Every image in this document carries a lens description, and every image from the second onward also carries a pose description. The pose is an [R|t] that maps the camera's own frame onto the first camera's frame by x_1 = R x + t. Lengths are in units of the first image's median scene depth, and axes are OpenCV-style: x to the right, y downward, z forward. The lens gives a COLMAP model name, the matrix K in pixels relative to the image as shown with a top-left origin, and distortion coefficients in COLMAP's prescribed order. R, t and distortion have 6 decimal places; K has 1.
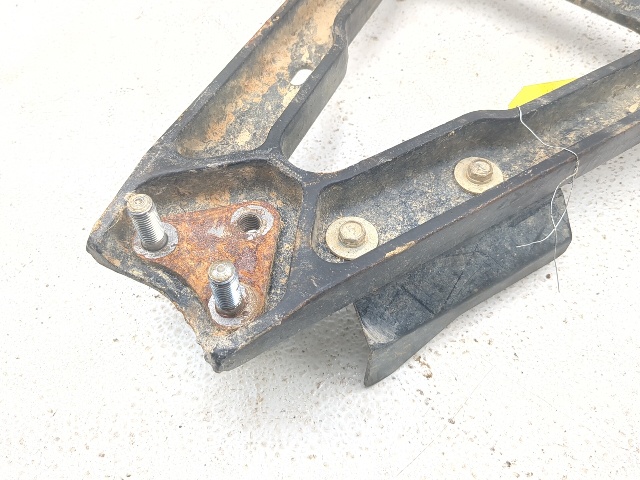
lens RADIAL K [[583.2, 0, 319.1], [0, 583.2, 236.9], [0, 0, 1]] dist [-0.004338, 0.000000]
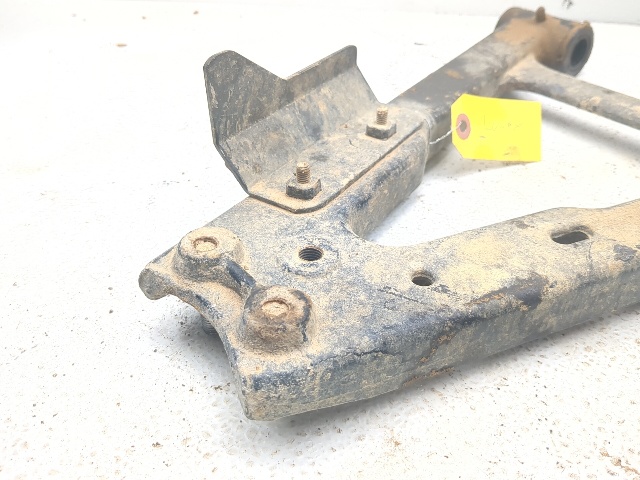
lens RADIAL K [[583.2, 0, 319.9], [0, 583.2, 241.5], [0, 0, 1]] dist [-0.004338, 0.000000]
pose [[0.995581, 0.042127, 0.083928, -0.254171], [-0.004430, 0.913807, -0.406125, 0.258577], [-0.093803, 0.403958, 0.909955, 0.318212]]
